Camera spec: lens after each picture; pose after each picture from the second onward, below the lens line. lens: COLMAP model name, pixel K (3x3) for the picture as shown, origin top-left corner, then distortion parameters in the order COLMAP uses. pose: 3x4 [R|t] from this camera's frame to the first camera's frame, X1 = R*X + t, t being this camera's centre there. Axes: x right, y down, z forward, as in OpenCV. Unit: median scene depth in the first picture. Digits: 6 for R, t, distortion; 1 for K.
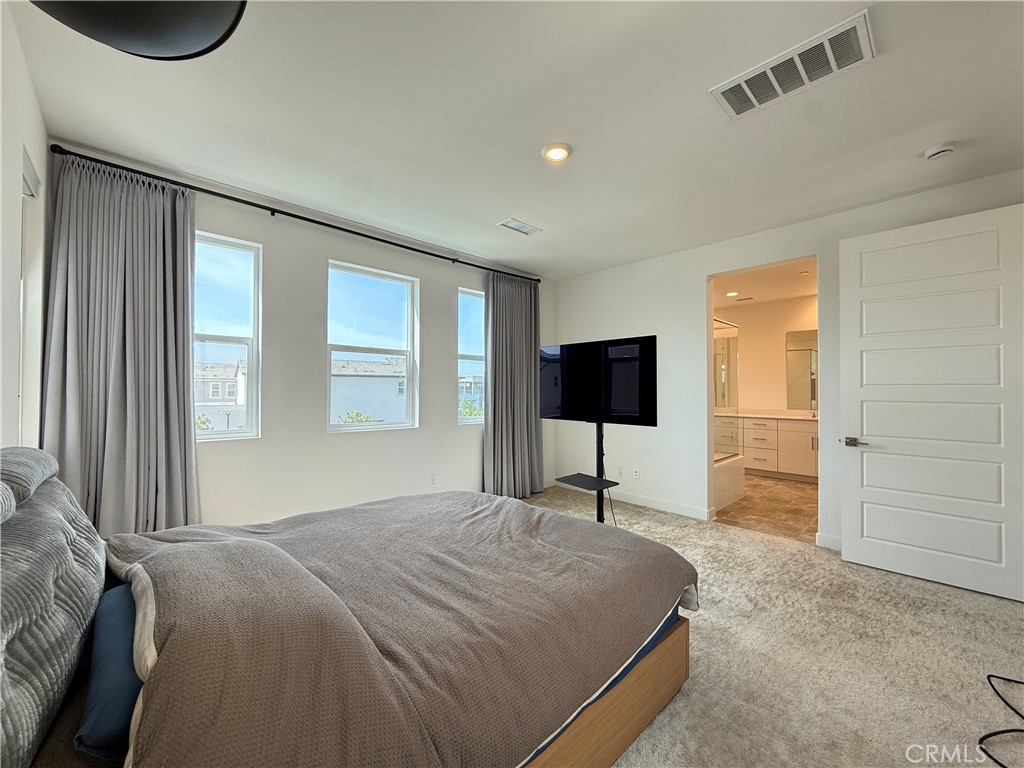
lens RADIAL K [[407.1, 0, 509.6], [0, 407.1, 384.1], [0, 0, 1]] dist [-0.000832, -0.000306]
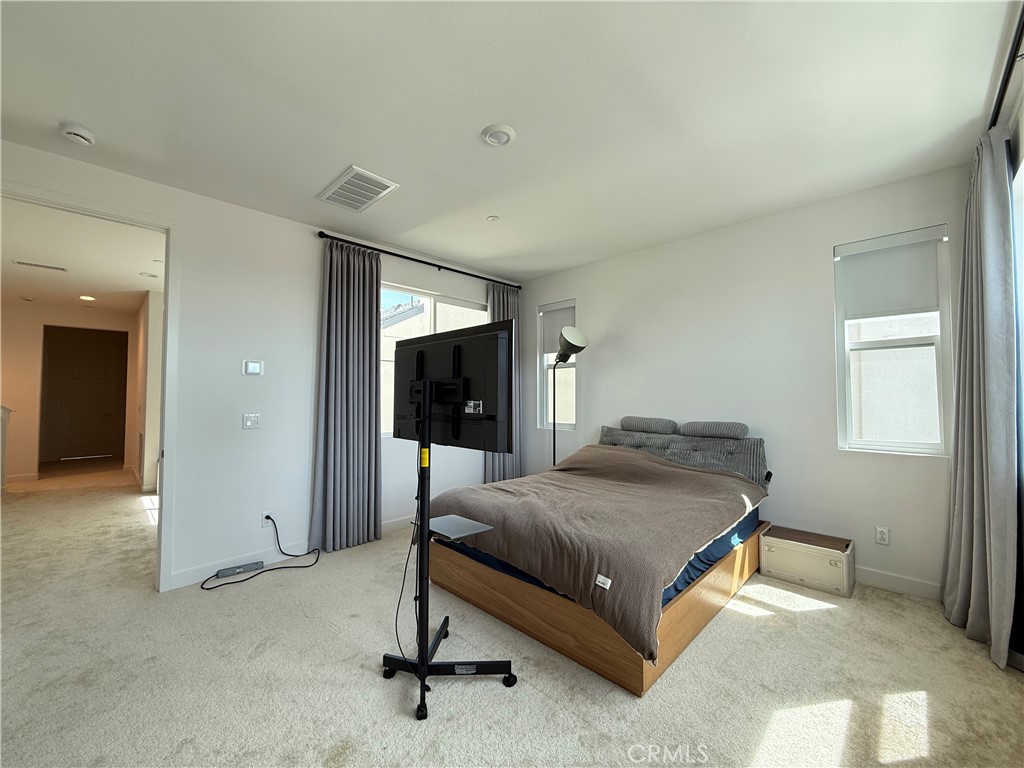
lens RADIAL K [[407.1, 0, 509.6], [0, 407.1, 384.1], [0, 0, 1]] dist [-0.000832, -0.000306]
pose [[-0.999518, -0.008262, -0.029914, 0.054608], [-0.007188, 0.999332, -0.035821, 0.012560], [0.030190, -0.035589, -0.998910, 1.040839]]
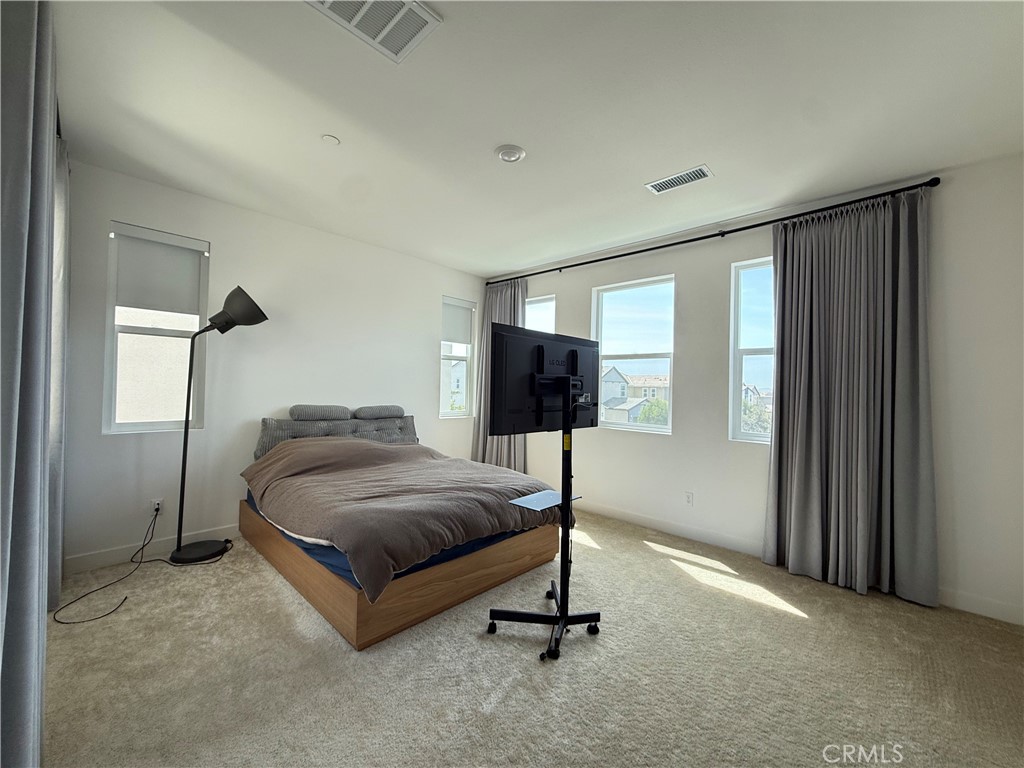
lens RADIAL K [[407.1, 0, 509.6], [0, 407.1, 384.1], [0, 0, 1]] dist [-0.000832, -0.000306]
pose [[0.046362, -0.011798, -0.998855, 0.614671], [-0.017735, 0.999763, -0.012631, 0.011227], [0.998767, 0.018300, 0.046142, 0.522654]]
